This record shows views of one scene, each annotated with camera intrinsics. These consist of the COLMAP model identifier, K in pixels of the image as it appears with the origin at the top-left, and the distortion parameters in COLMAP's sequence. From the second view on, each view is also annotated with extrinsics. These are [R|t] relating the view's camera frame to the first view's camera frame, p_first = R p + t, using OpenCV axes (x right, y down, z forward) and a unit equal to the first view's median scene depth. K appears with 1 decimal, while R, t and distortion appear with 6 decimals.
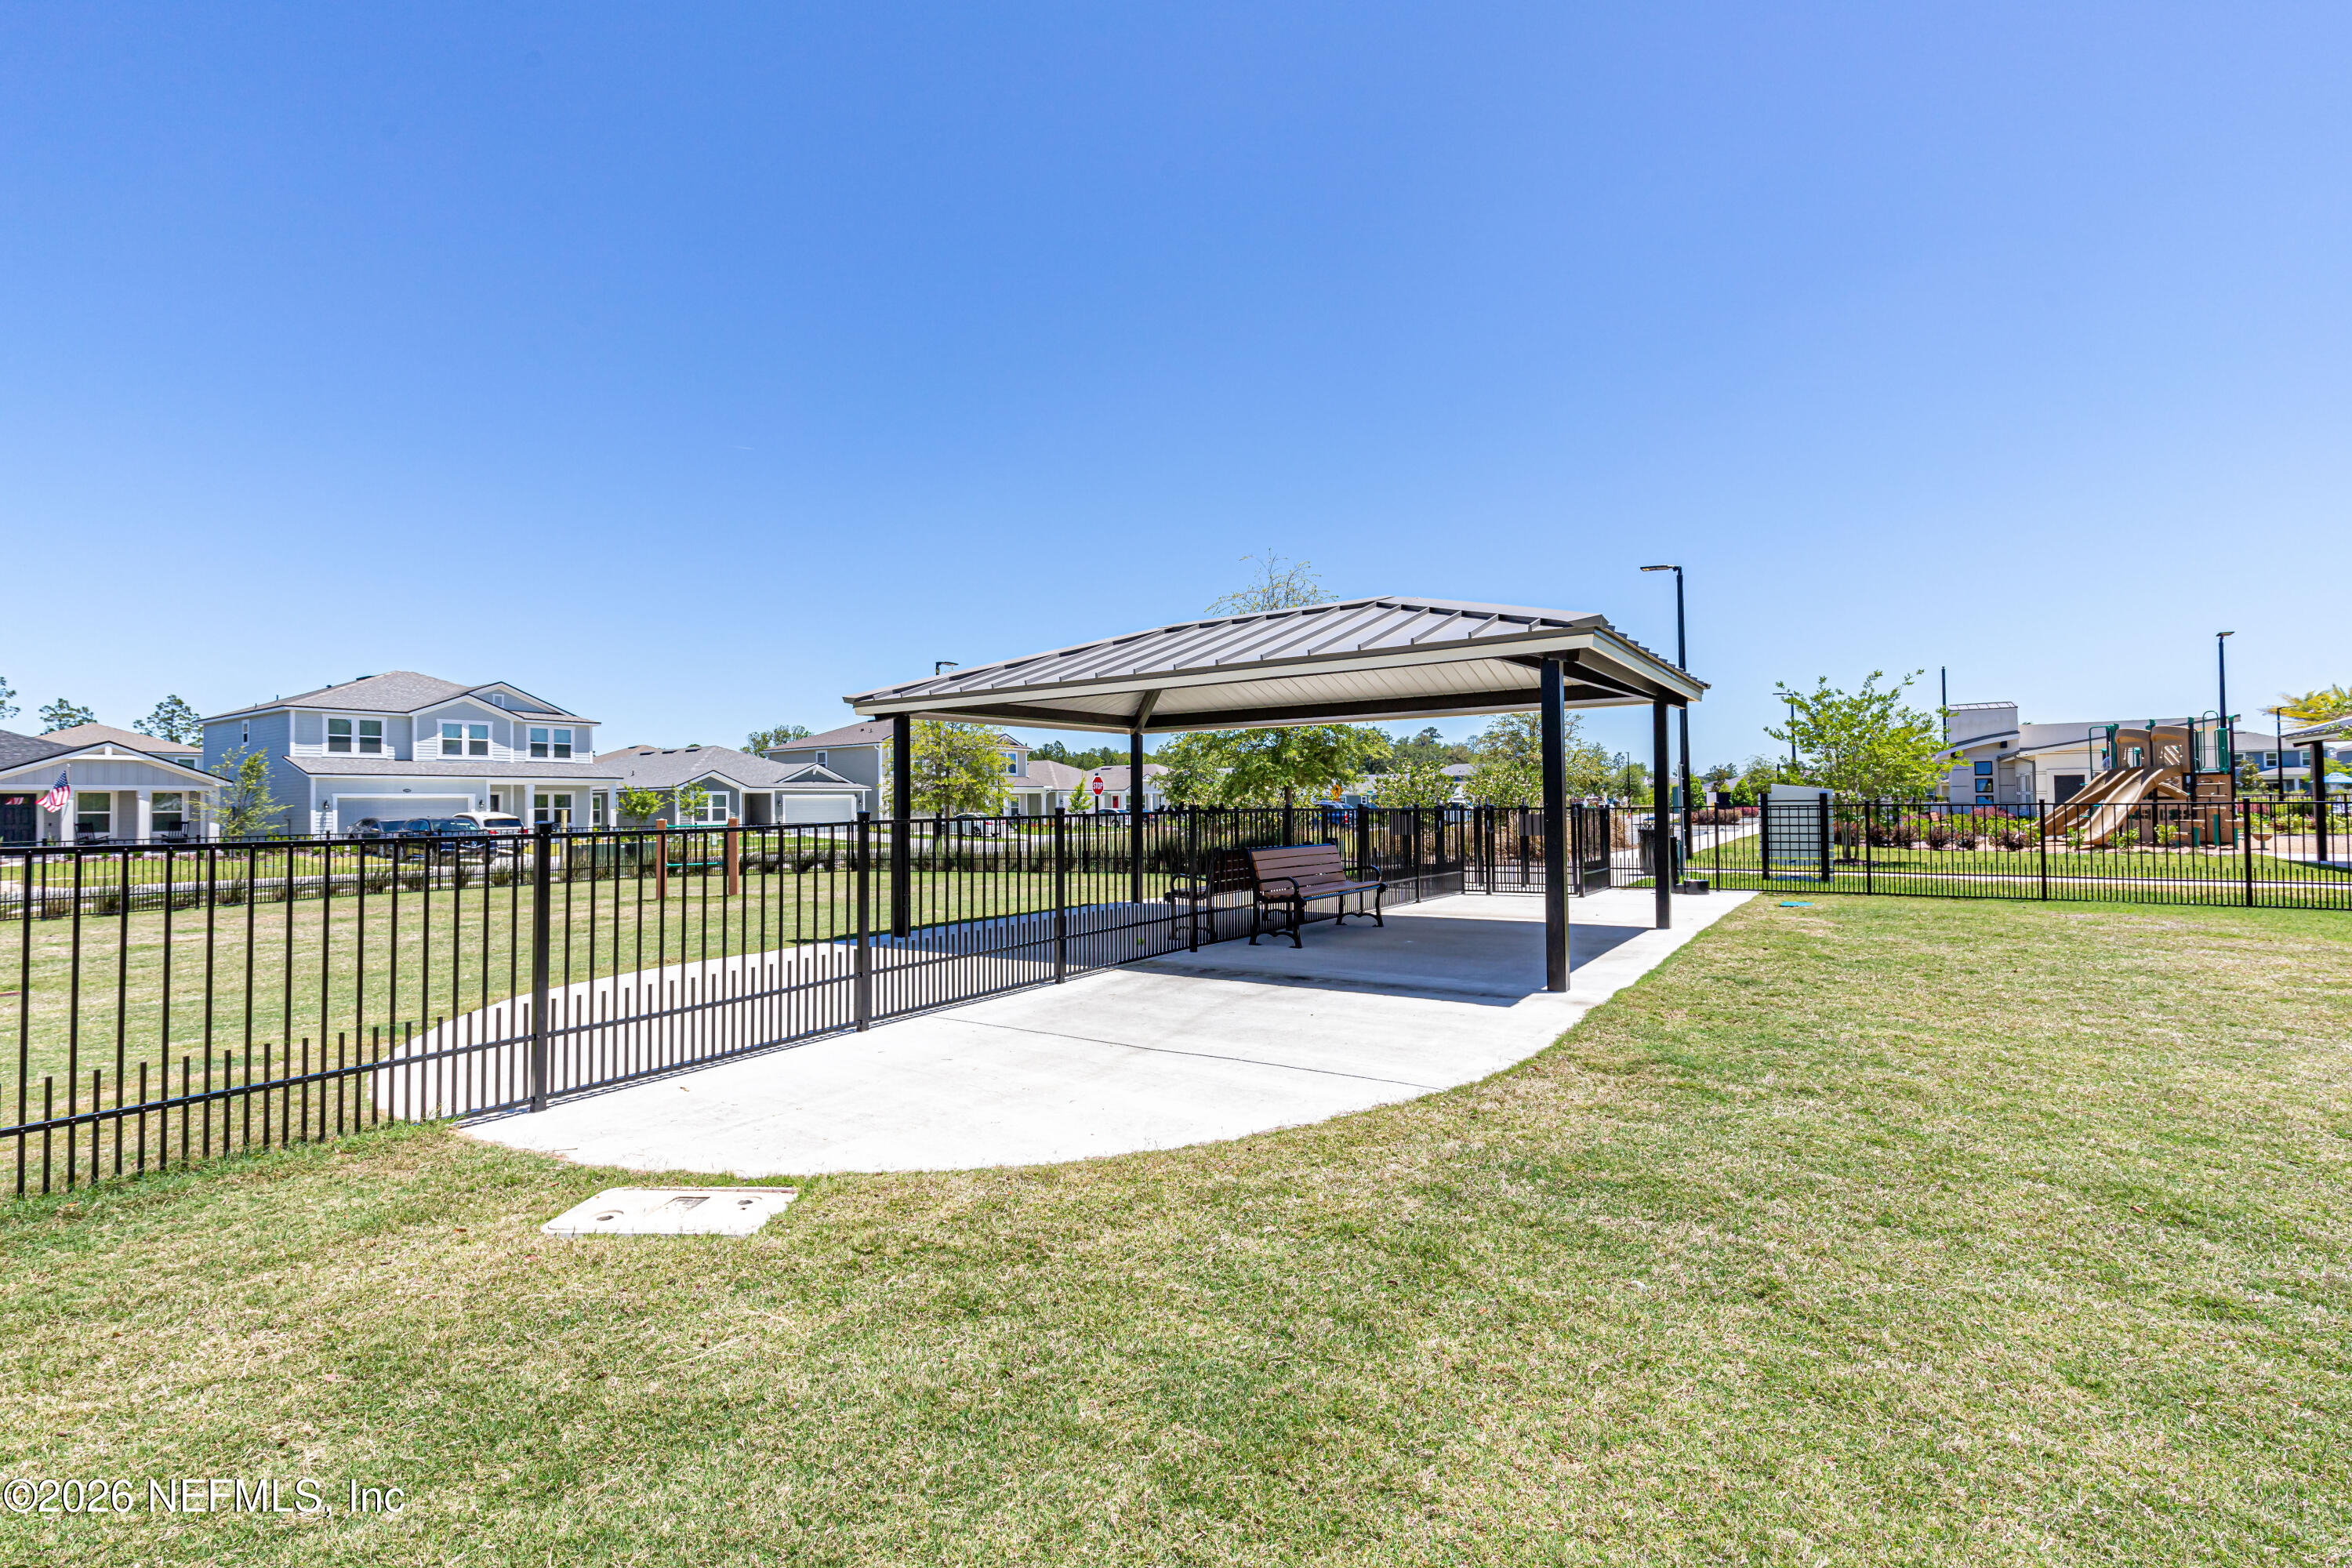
lens RADIAL K [[1059.2, 0, 1181.8], [0, 1059.2, 781.8], [0, 0, 1]] dist [0.014907, 0.000239]
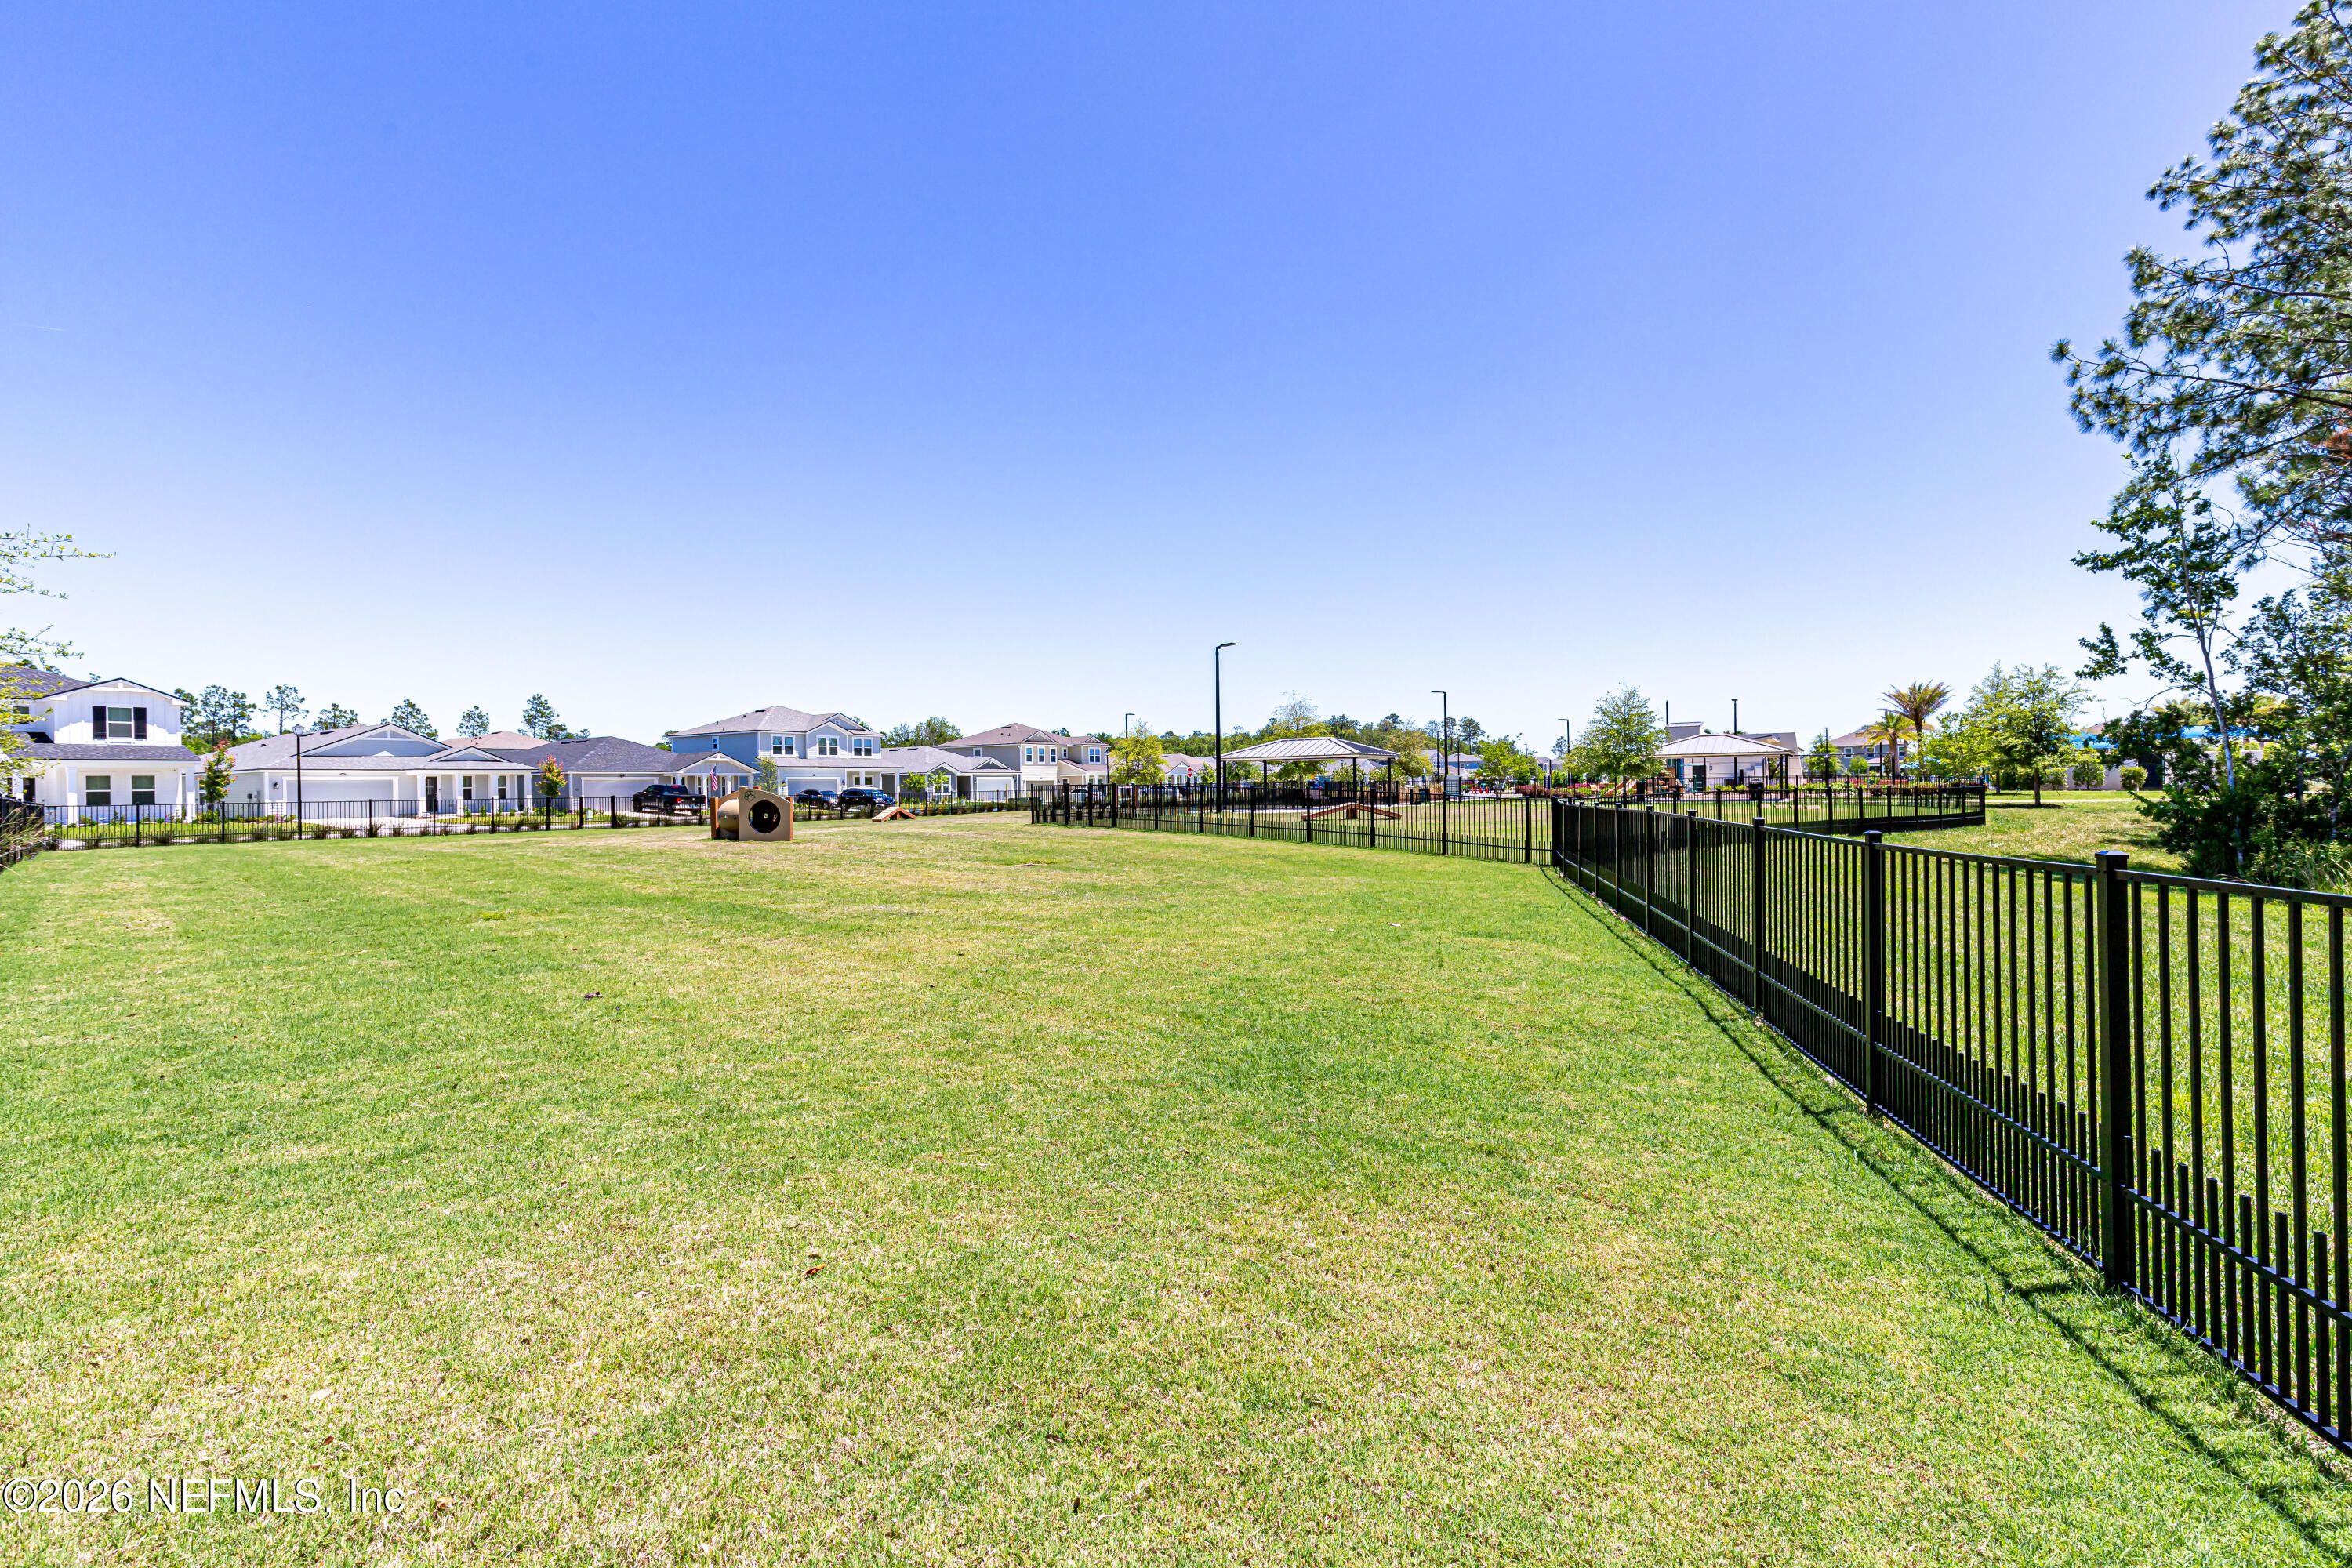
lens RADIAL K [[1059.2, 0, 1181.8], [0, 1059.2, 781.8], [0, 0, 1]] dist [0.014907, 0.000239]
pose [[0.999609, -0.000999, 0.027944, -0.113968], [0.000506, 0.999844, 0.017637, -0.010462], [-0.027958, -0.017616, 0.999454, -0.757689]]
